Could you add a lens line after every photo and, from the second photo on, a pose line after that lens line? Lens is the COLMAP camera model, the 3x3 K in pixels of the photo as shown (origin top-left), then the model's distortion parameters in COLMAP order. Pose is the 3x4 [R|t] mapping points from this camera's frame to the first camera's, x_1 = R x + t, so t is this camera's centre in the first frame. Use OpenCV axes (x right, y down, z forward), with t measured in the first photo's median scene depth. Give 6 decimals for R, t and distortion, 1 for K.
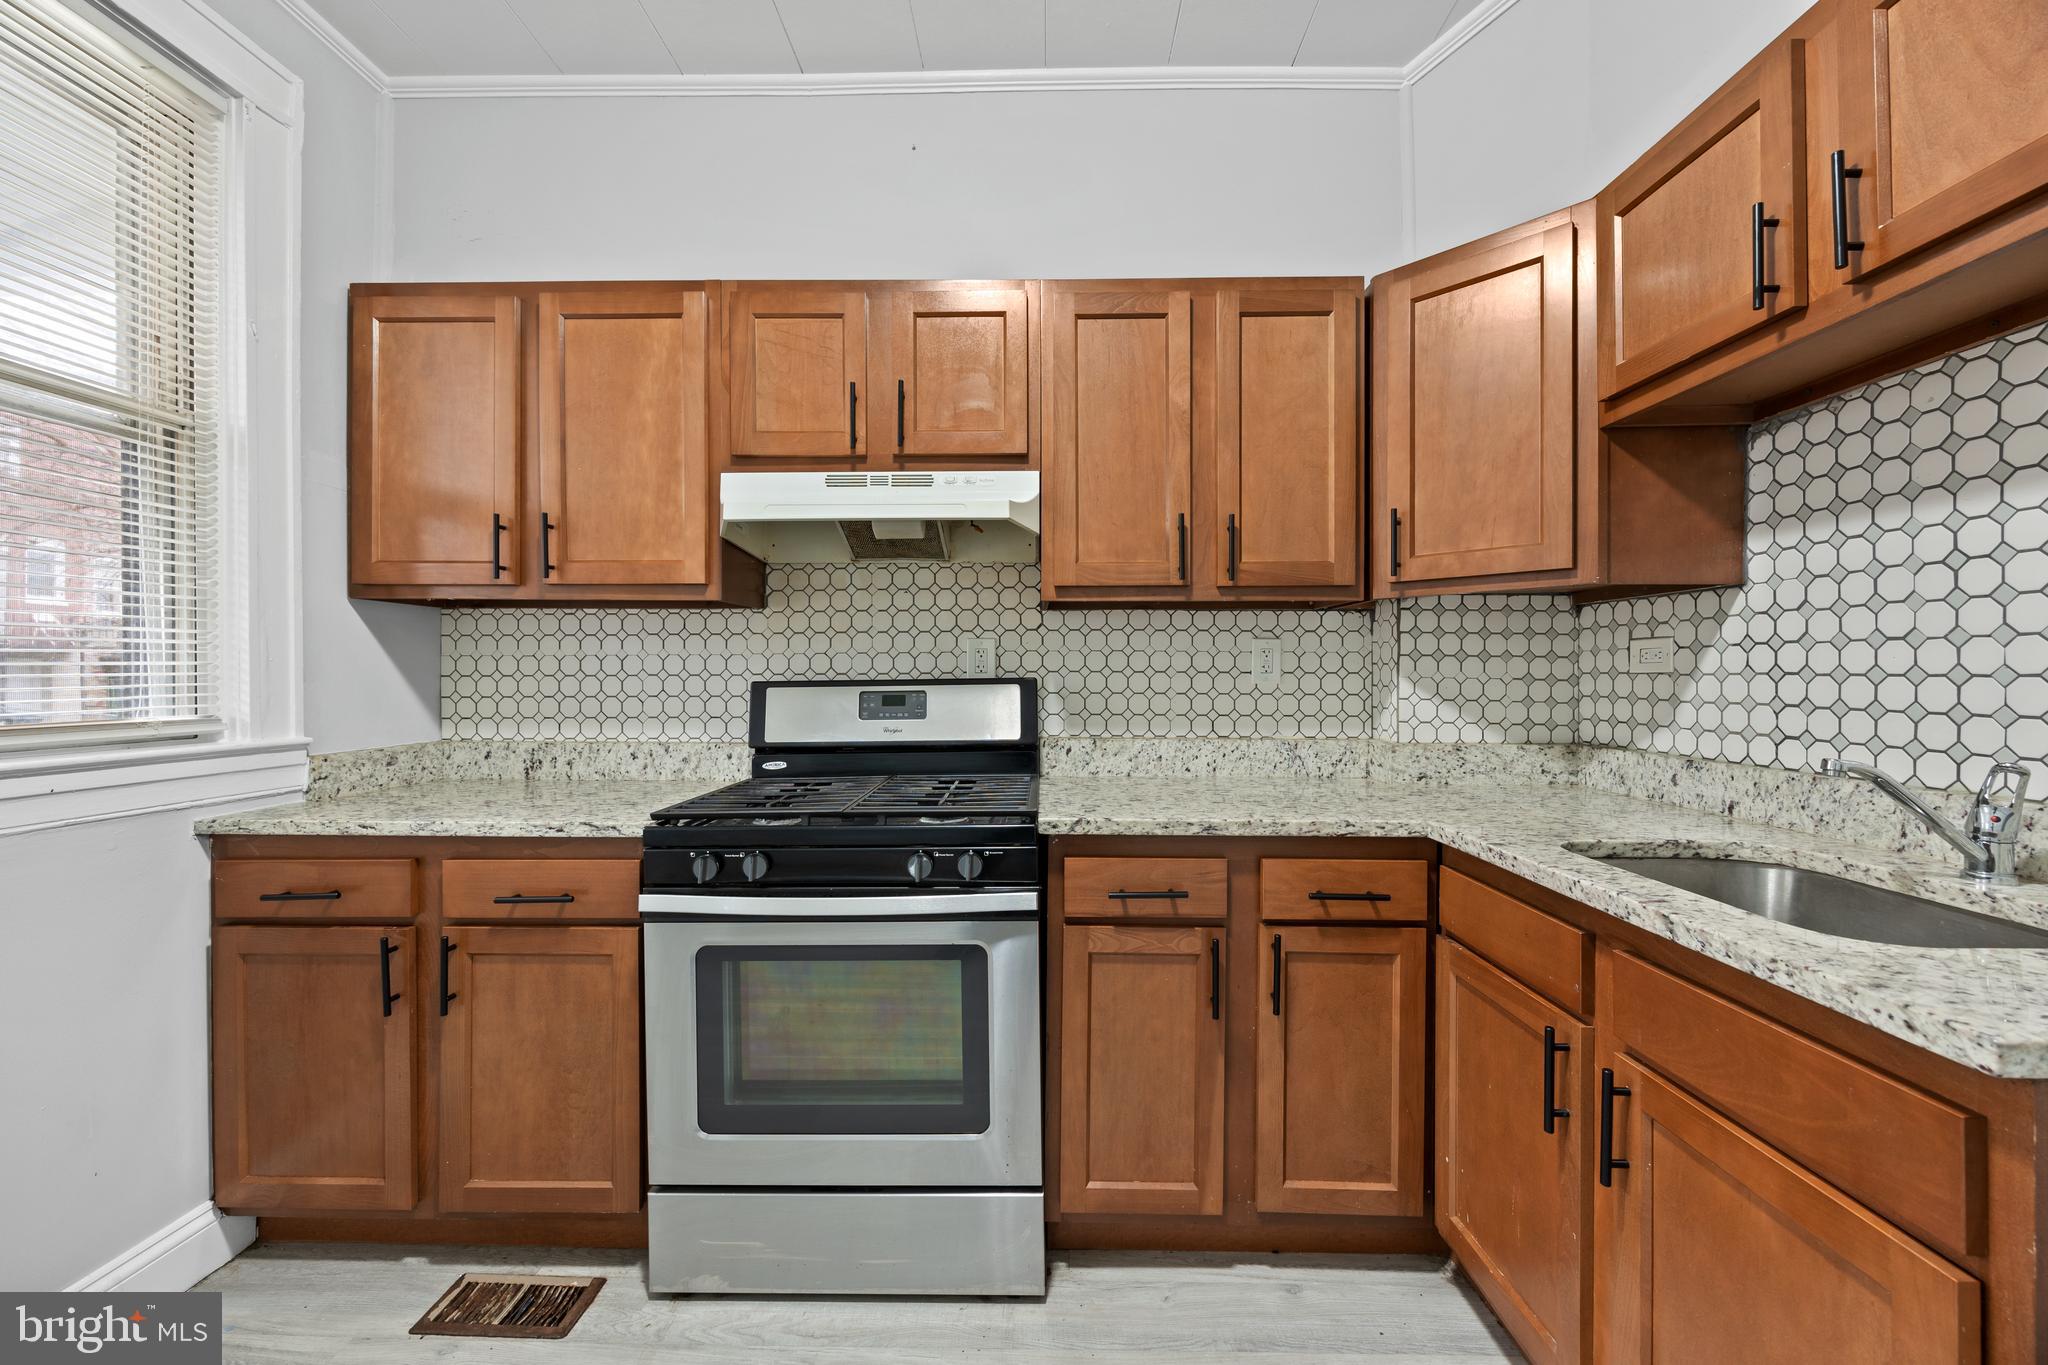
lens RADIAL K [[776.2, 0, 1029.6], [0, 776.2, 668.1], [0, 0, 1]] dist [-0.003664, 0.000242]
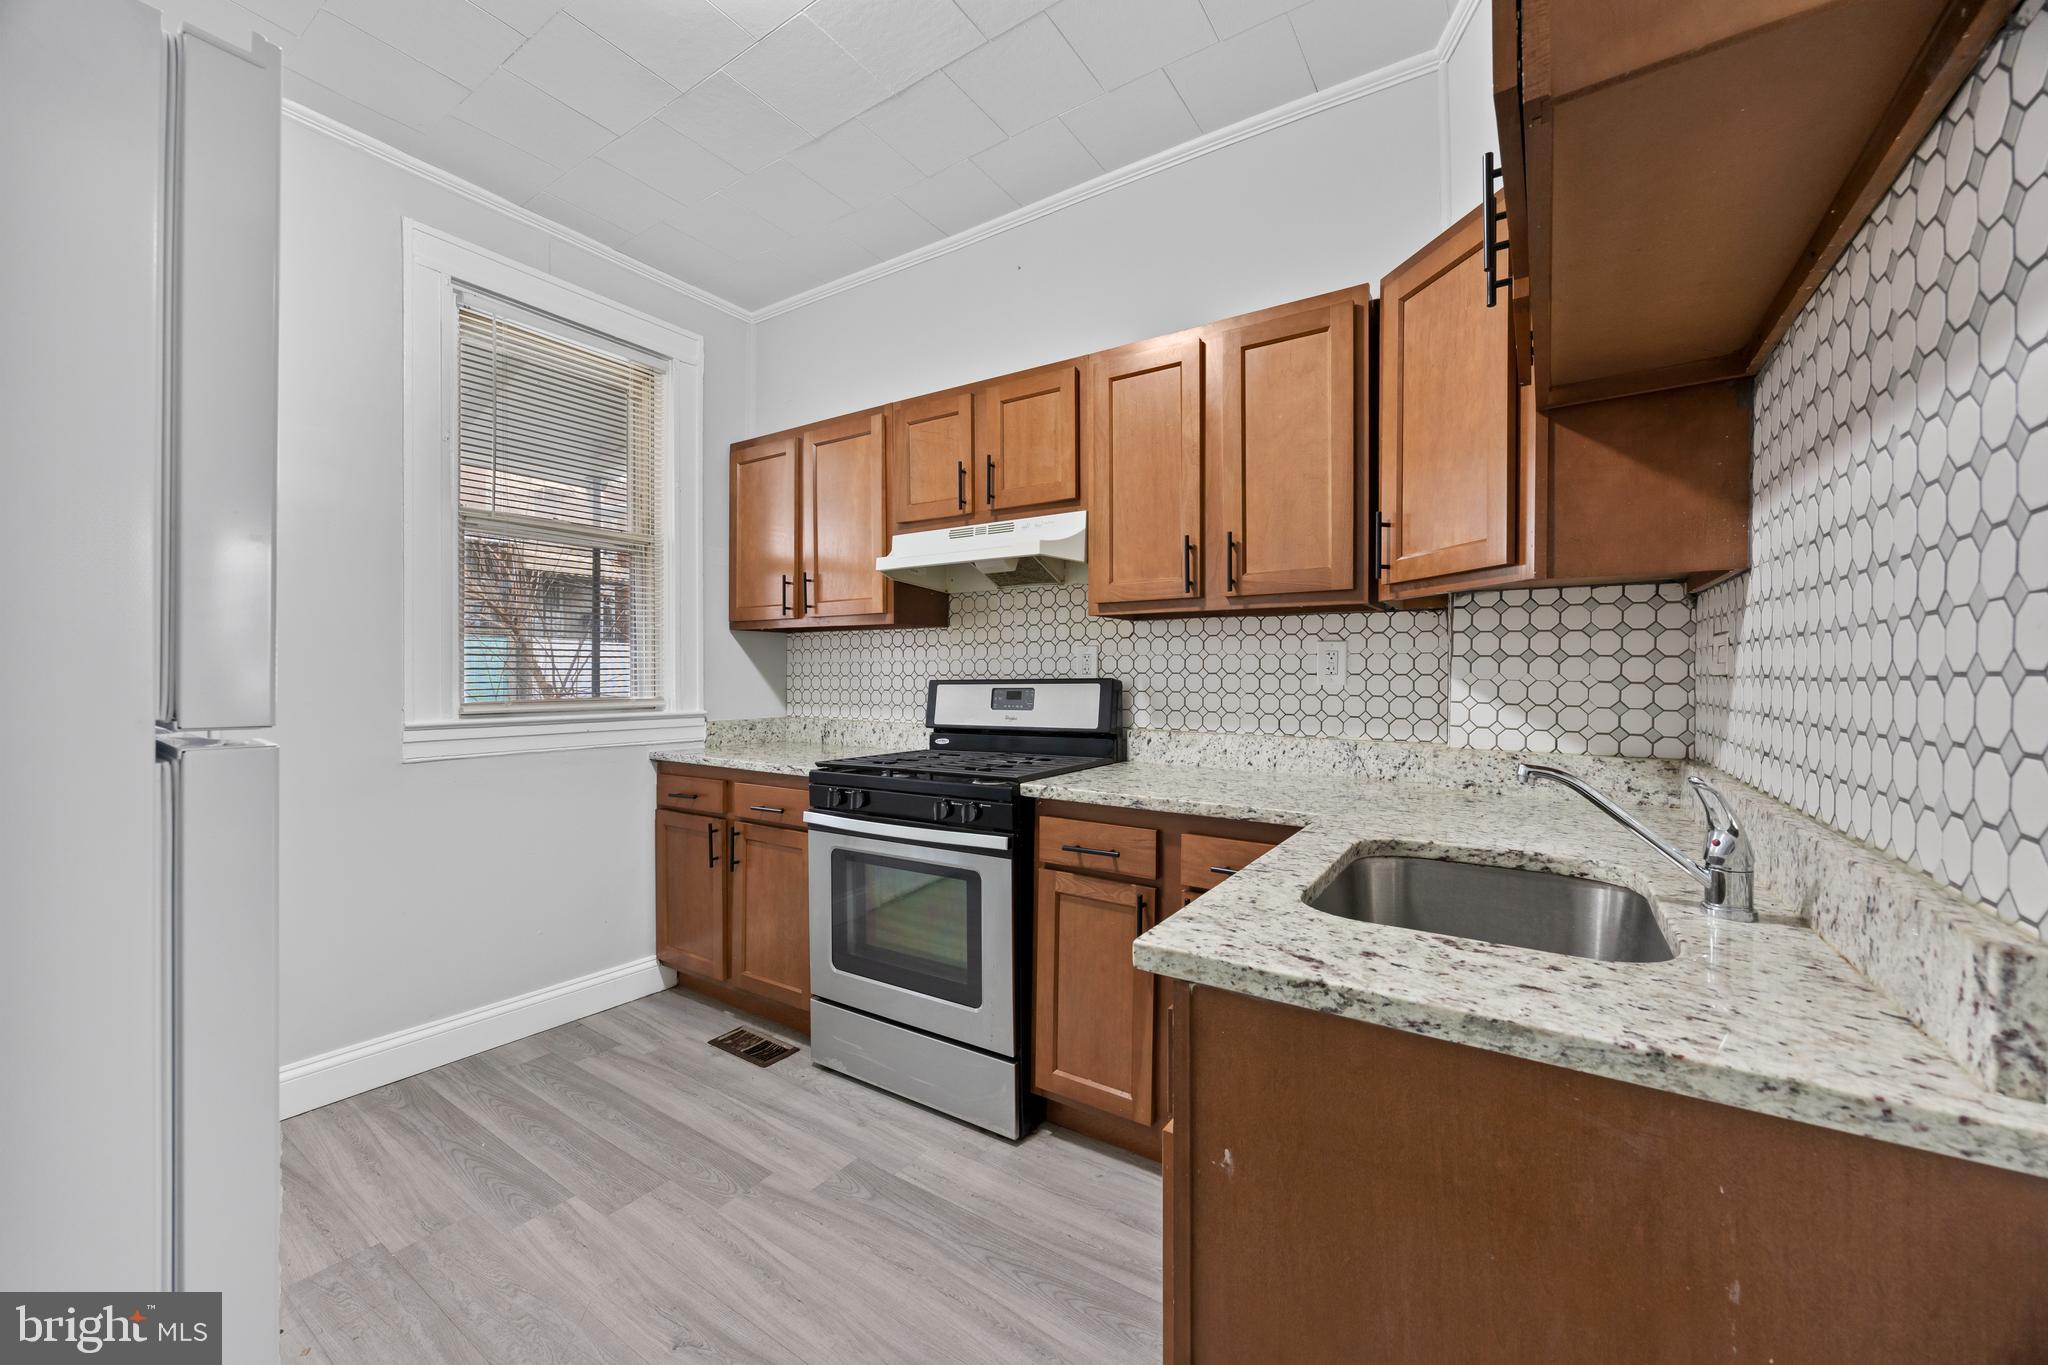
lens RADIAL K [[773.1, 0, 1032.6], [0, 773.1, 671.9], [0, 0, 1]] dist [-0.002175, 0.000212]
pose [[0.848291, -0.000382, -0.529531, 0.587818], [0.002371, 0.999992, 0.003076, -0.001605], [0.529525, -0.003865, 0.848285, -0.087334]]
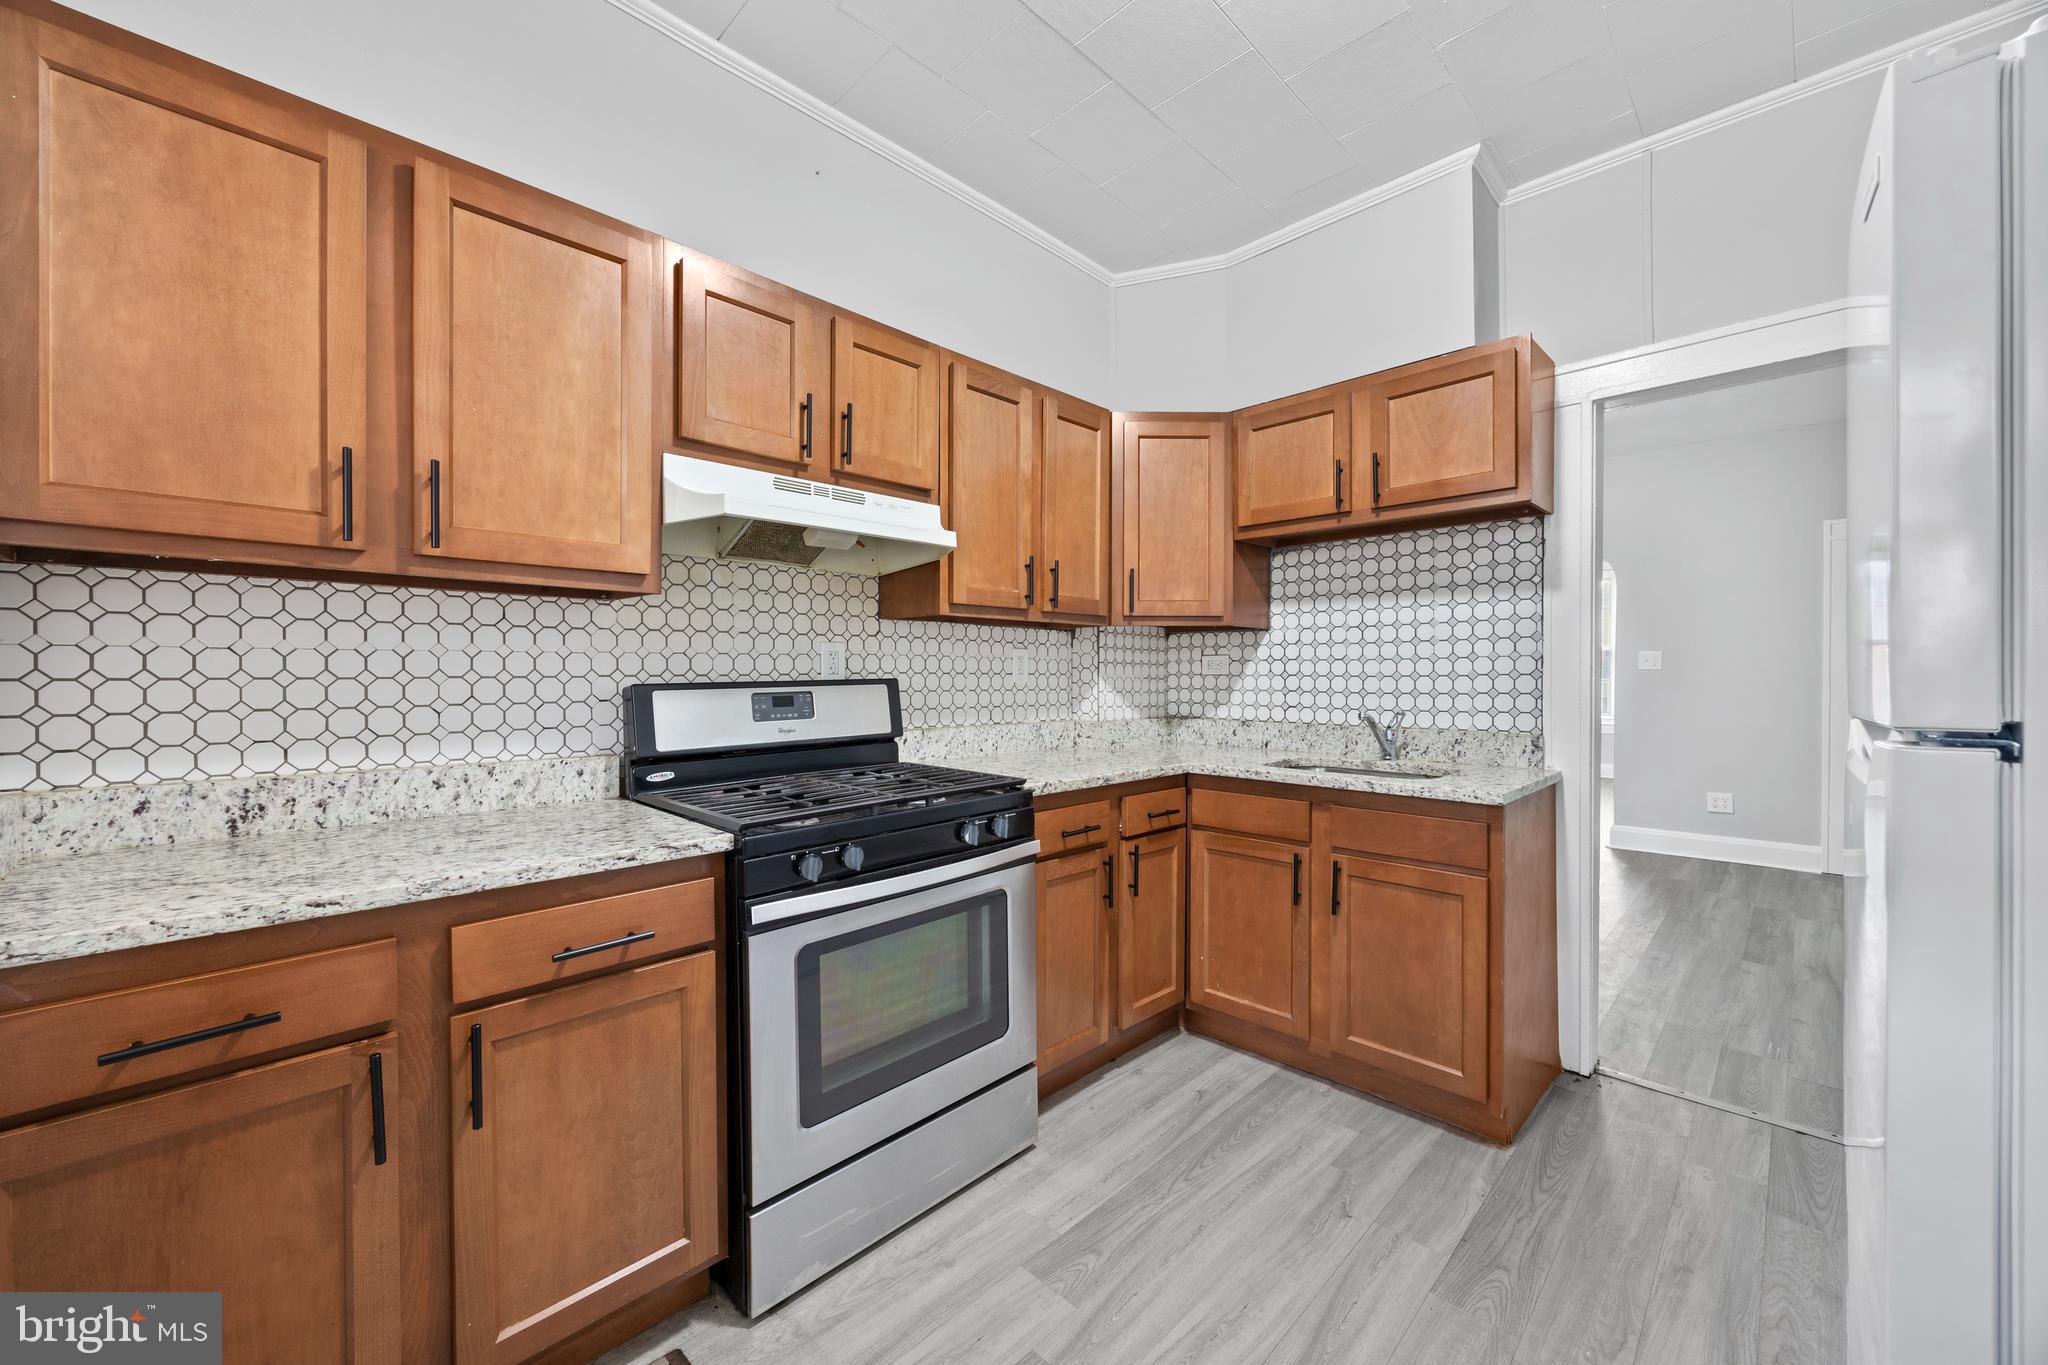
lens RADIAL K [[776.2, 0, 1029.6], [0, 776.2, 668.1], [0, 0, 1]] dist [-0.003664, 0.000242]
pose [[0.690592, 0.005384, 0.723225, -0.753886], [-0.007165, 0.999974, -0.000602, -0.004170], [-0.723209, -0.004766, 0.690613, 0.070655]]
